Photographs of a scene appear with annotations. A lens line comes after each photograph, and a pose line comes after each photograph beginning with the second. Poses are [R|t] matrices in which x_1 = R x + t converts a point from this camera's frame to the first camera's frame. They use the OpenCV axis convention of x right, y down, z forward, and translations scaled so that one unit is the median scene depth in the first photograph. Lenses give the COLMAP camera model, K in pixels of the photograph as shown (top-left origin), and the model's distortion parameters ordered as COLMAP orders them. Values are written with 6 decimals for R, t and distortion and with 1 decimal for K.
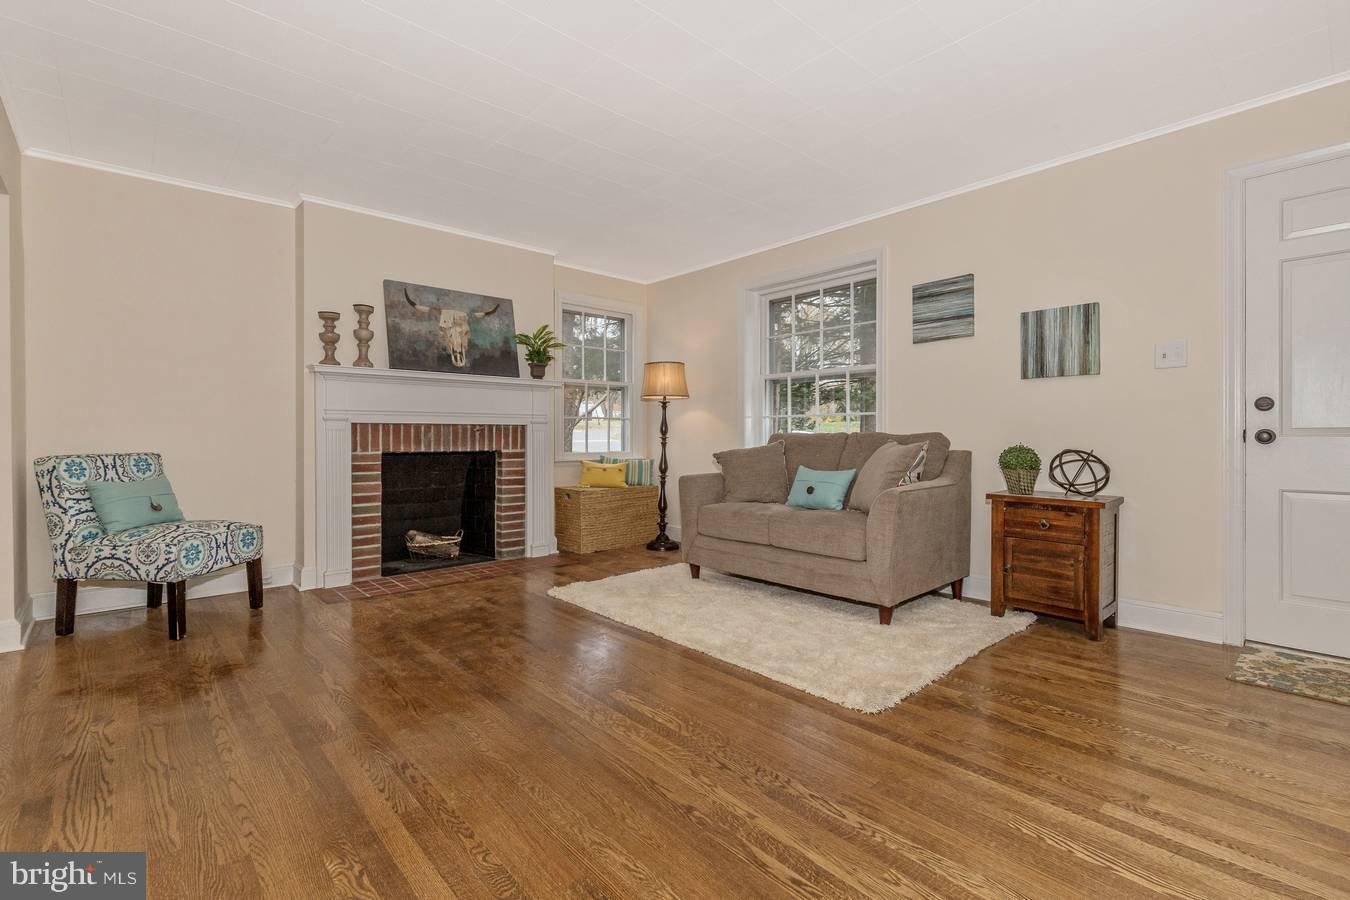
lens RADIAL K [[610.9, 0, 676.9], [0, 610.9, 437.1], [0, 0, 1]] dist [0.002653, 0.000595]
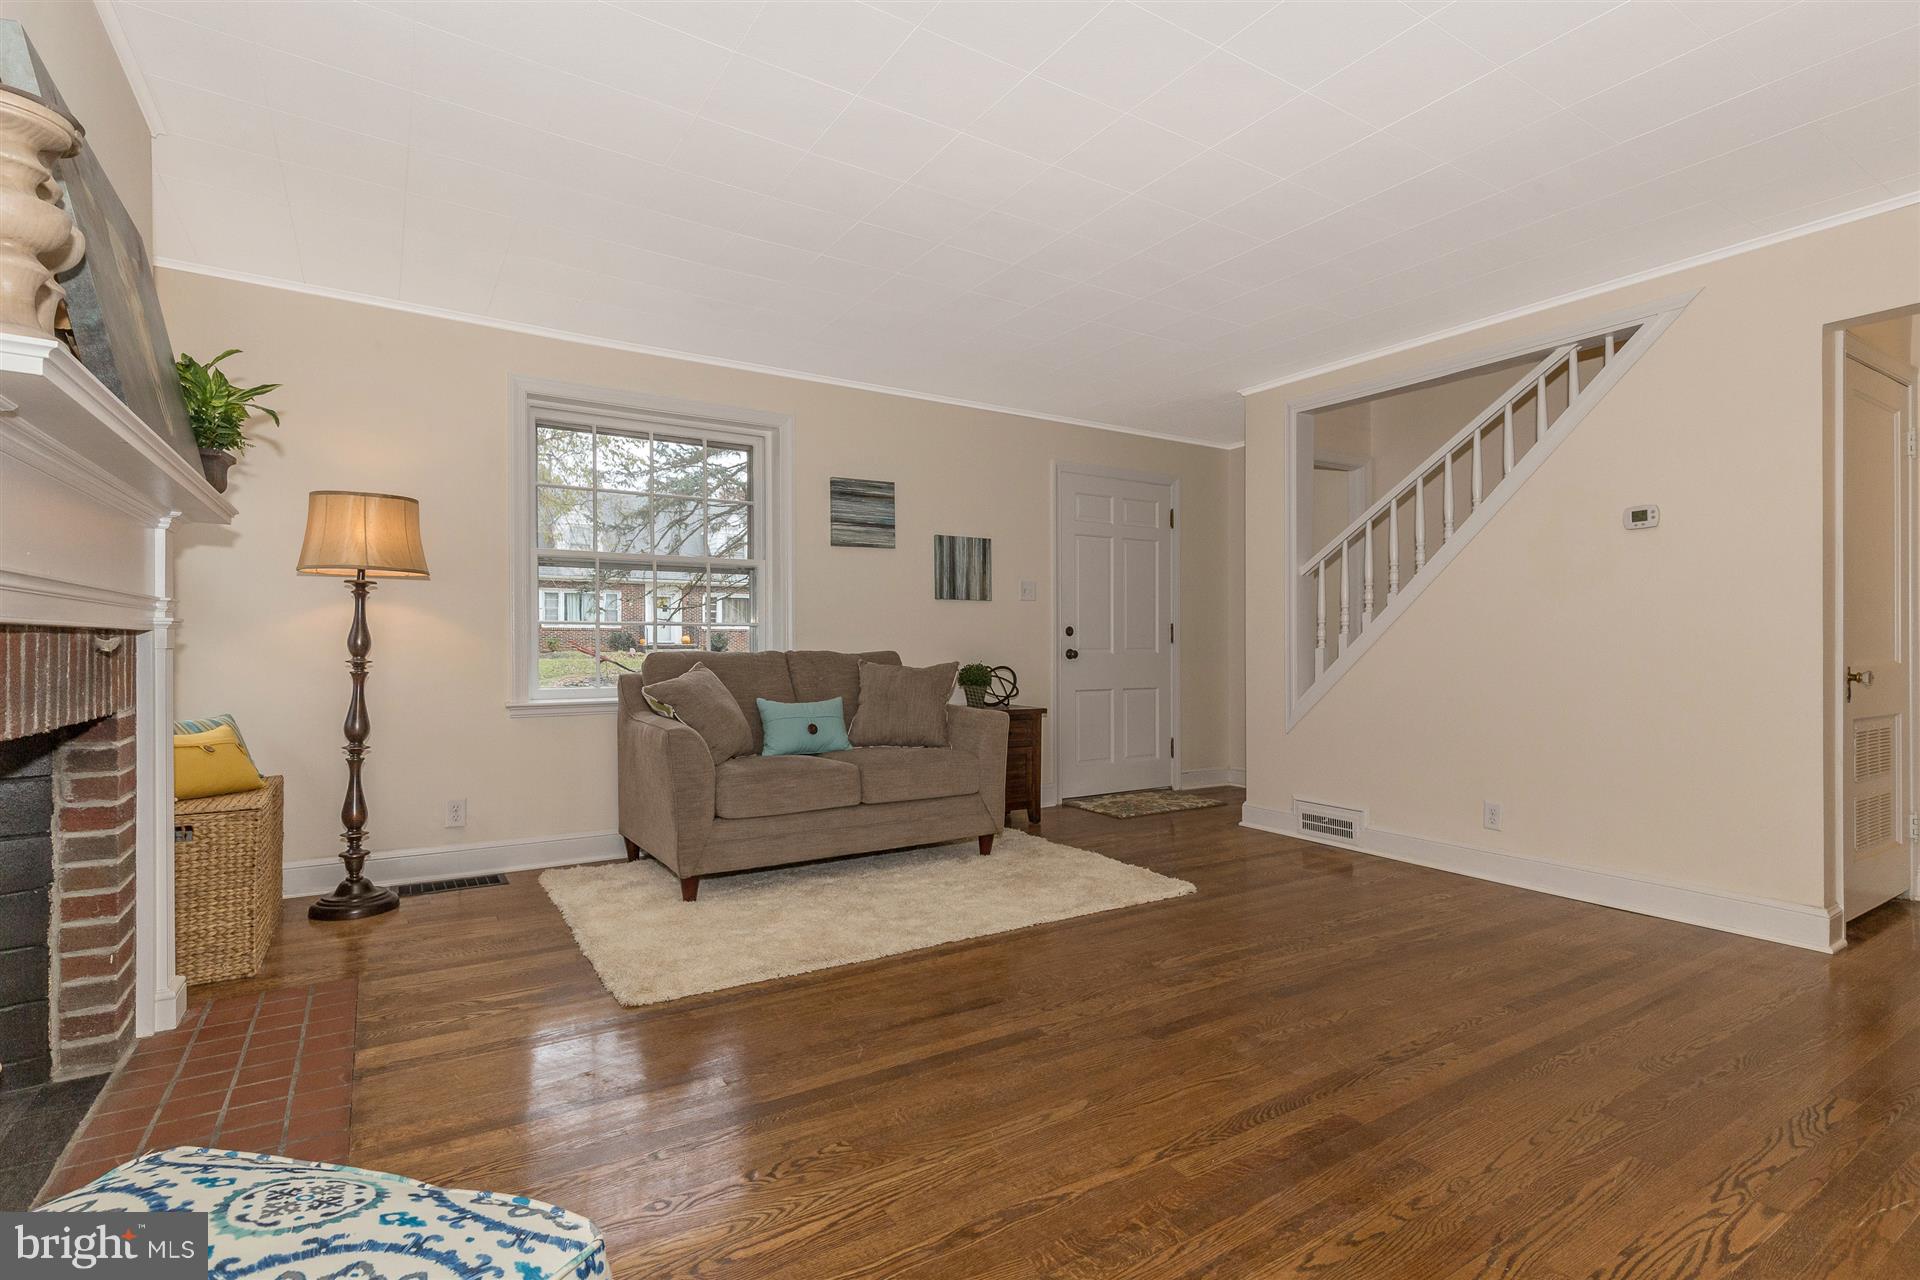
lens RADIAL K [[901.9, 0, 952.3], [0, 901.9, 627.8], [0, 0, 1]] dist [0.003800, -0.000567]
pose [[0.184493, 0.020296, 0.982624, -0.931044], [0.001601, 0.999779, -0.020951, -0.014840], [-0.982833, 0.005438, 0.184420, 0.705123]]
